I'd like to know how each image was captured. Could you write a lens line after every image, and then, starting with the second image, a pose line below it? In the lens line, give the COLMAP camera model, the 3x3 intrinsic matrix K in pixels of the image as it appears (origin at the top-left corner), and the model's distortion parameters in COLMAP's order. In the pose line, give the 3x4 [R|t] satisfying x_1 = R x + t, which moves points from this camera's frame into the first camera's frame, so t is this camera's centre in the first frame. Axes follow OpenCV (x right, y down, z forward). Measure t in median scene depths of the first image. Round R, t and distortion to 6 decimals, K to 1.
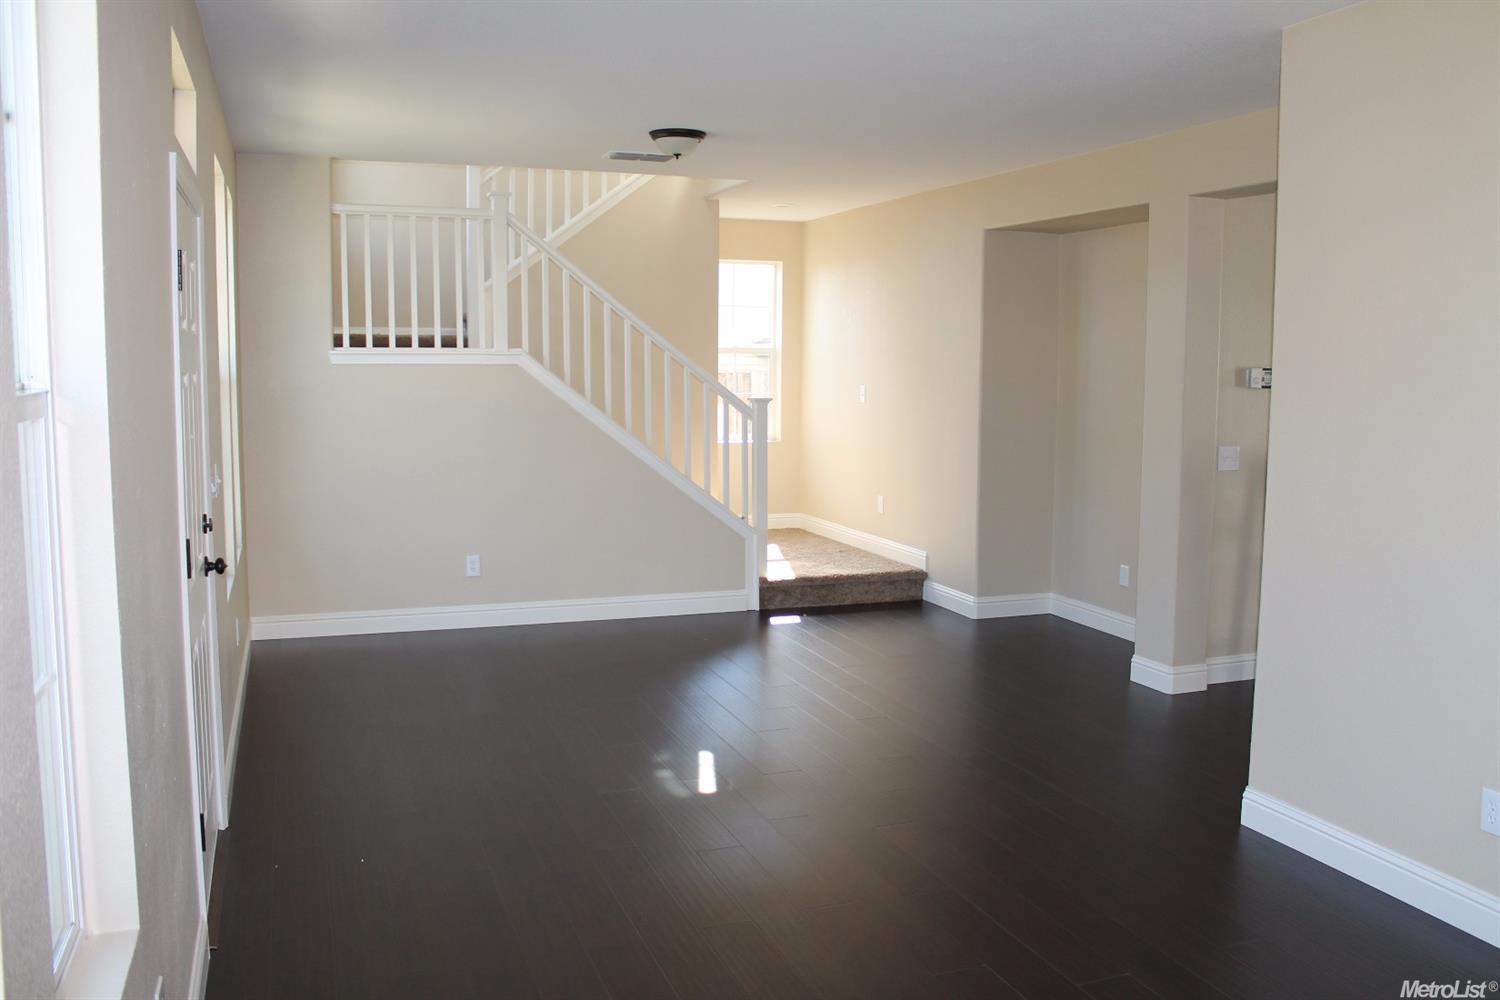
lens RADIAL K [[1272.8, 0, 753.9], [0, 1272.8, 493.8], [0, 0, 1]] dist [-0.155402, 0.132924]
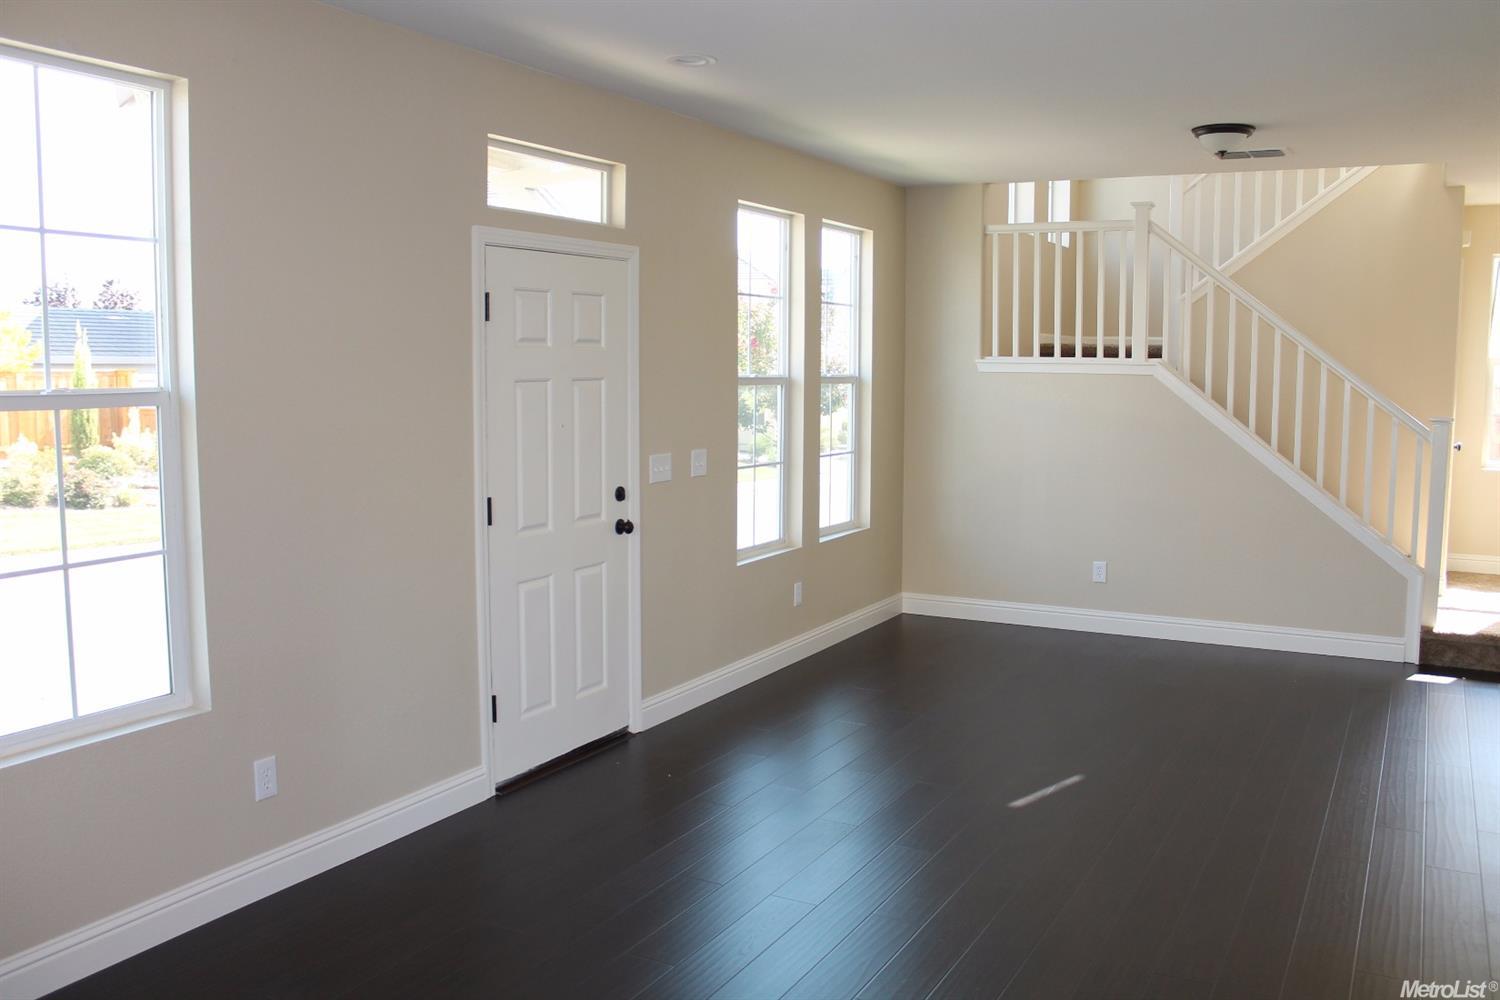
lens RADIAL K [[1272.8, 0, 759.7], [0, 1272.8, 500.8], [0, 0, 1]] dist [-0.155402, 0.132924]
pose [[0.653742, 0.077036, -0.752787, 0.330529], [-0.078750, 0.996329, 0.033569, -0.011368], [0.752609, 0.037336, 0.657408, 0.114626]]
